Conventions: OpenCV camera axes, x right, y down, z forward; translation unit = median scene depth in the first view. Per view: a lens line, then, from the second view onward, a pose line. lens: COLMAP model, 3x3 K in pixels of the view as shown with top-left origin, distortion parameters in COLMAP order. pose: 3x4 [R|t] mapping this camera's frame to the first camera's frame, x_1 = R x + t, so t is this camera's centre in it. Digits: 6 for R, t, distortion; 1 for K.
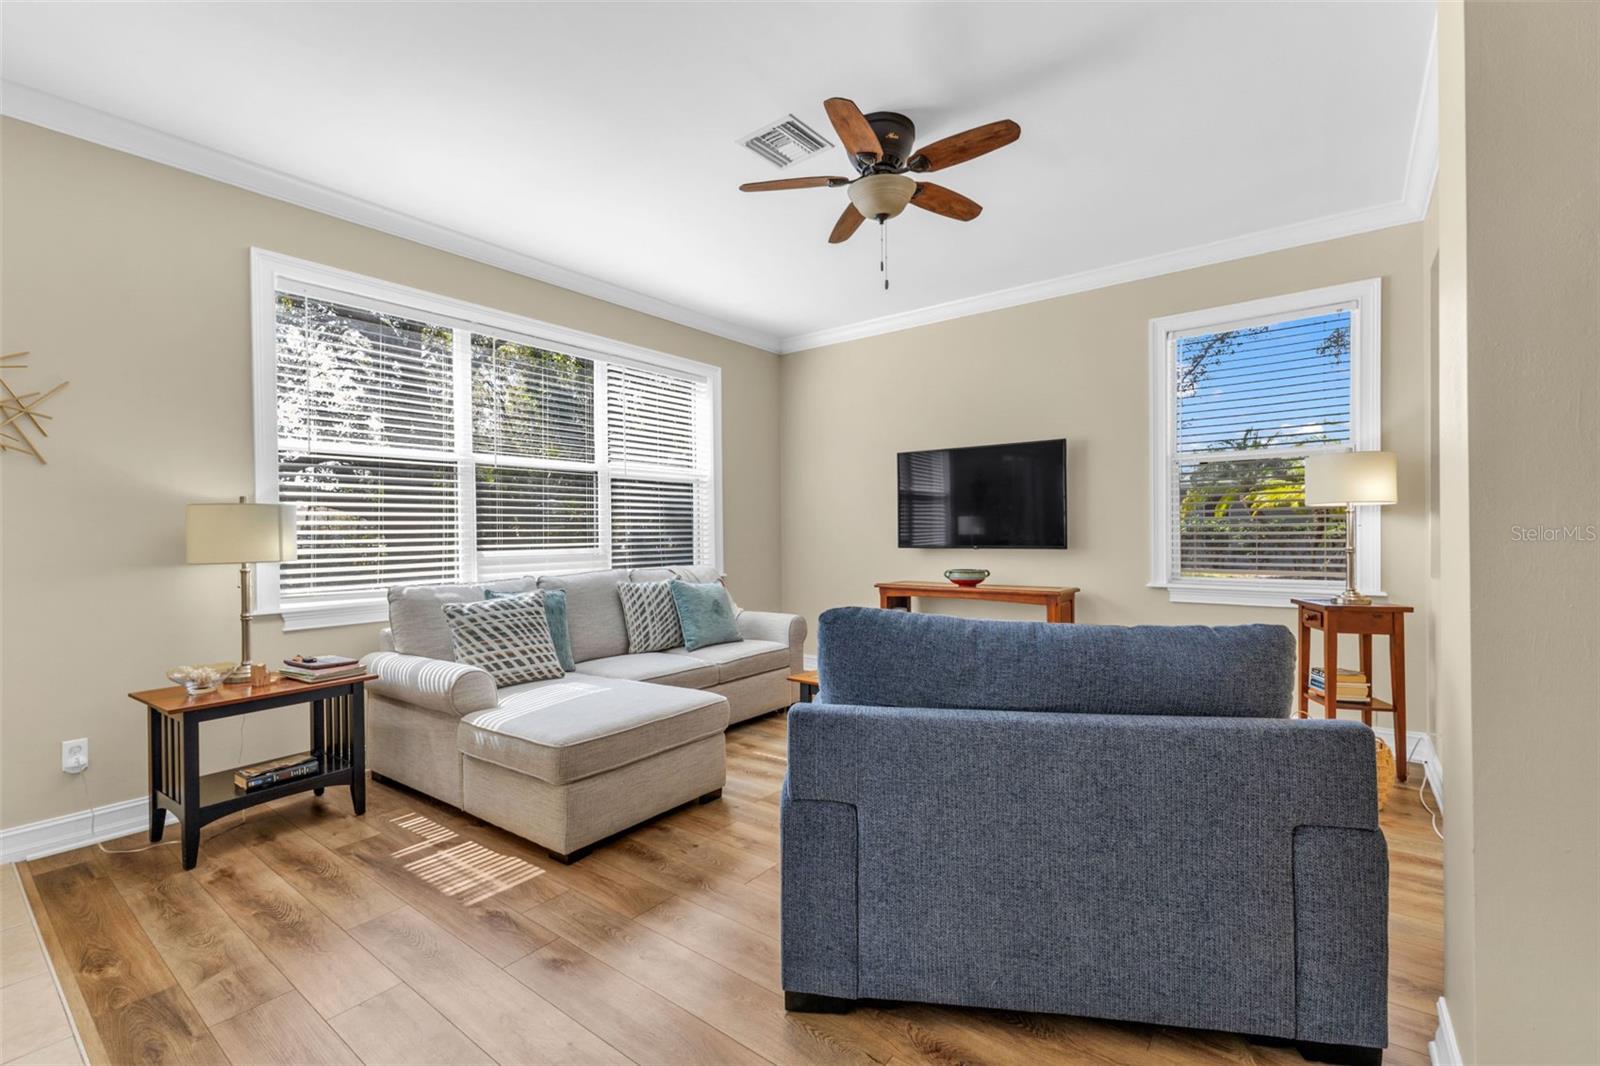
lens RADIAL K [[708.7, 0, 800.0], [0, 708.7, 533.0], [0, 0, 1]] dist [0.016102, 0.000109]
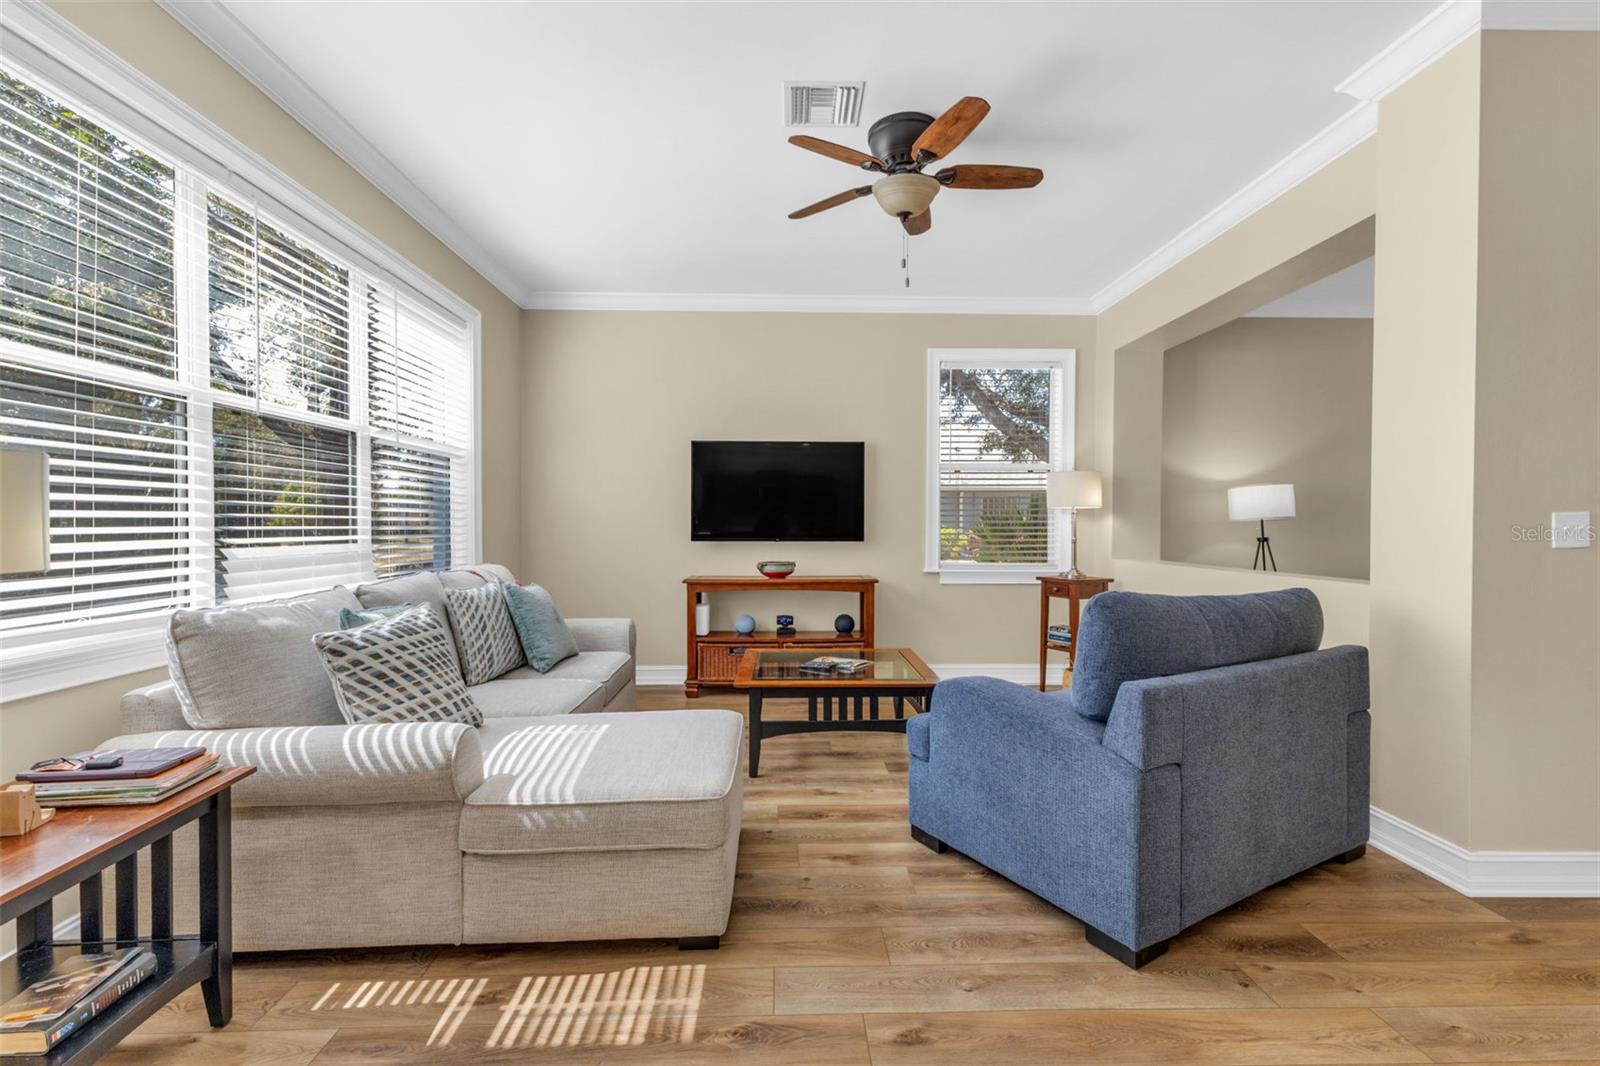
lens RADIAL K [[722.7, 0, 800.0], [0, 722.7, 533.0], [0, 0, 1]] dist [0.016422, 0.000085]
pose [[0.767725, 0.002899, 0.640772, -0.583168], [-0.007403, 0.999963, 0.004345, 0.007293], [-0.640736, -0.008079, 0.767719, 0.257681]]
